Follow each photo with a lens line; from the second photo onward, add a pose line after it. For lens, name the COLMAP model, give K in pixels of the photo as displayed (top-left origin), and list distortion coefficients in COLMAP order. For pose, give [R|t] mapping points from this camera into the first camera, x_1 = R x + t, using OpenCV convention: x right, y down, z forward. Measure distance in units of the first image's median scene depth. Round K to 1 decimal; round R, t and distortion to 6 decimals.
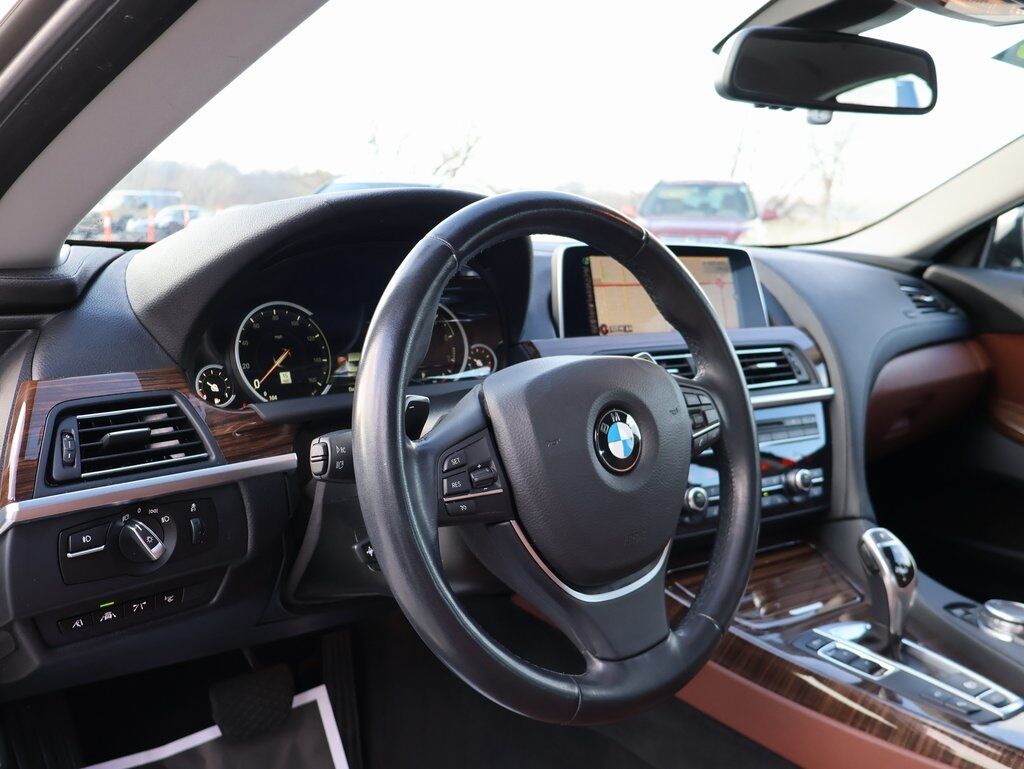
lens RADIAL K [[968.5, 0, 510.2], [0, 968.5, 384.4], [0, 0, 1]] dist [-0.000179, 0.000000]
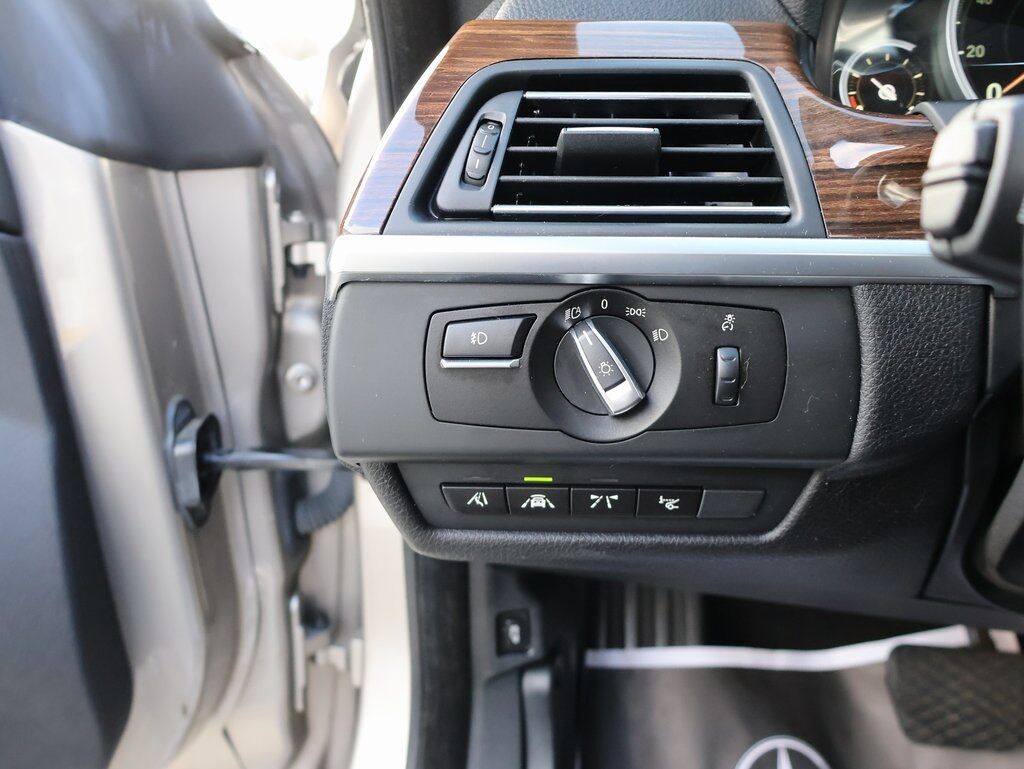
lens RADIAL K [[968.5, 0, 507.5], [0, 968.5, 382.7], [0, 0, 1]] dist [-0.000179, 0.000000]
pose [[0.641239, 0.204011, -0.739724, -0.058632], [-0.101297, 0.978079, 0.181937, 0.083477], [0.760626, -0.041733, 0.647848, 0.634544]]
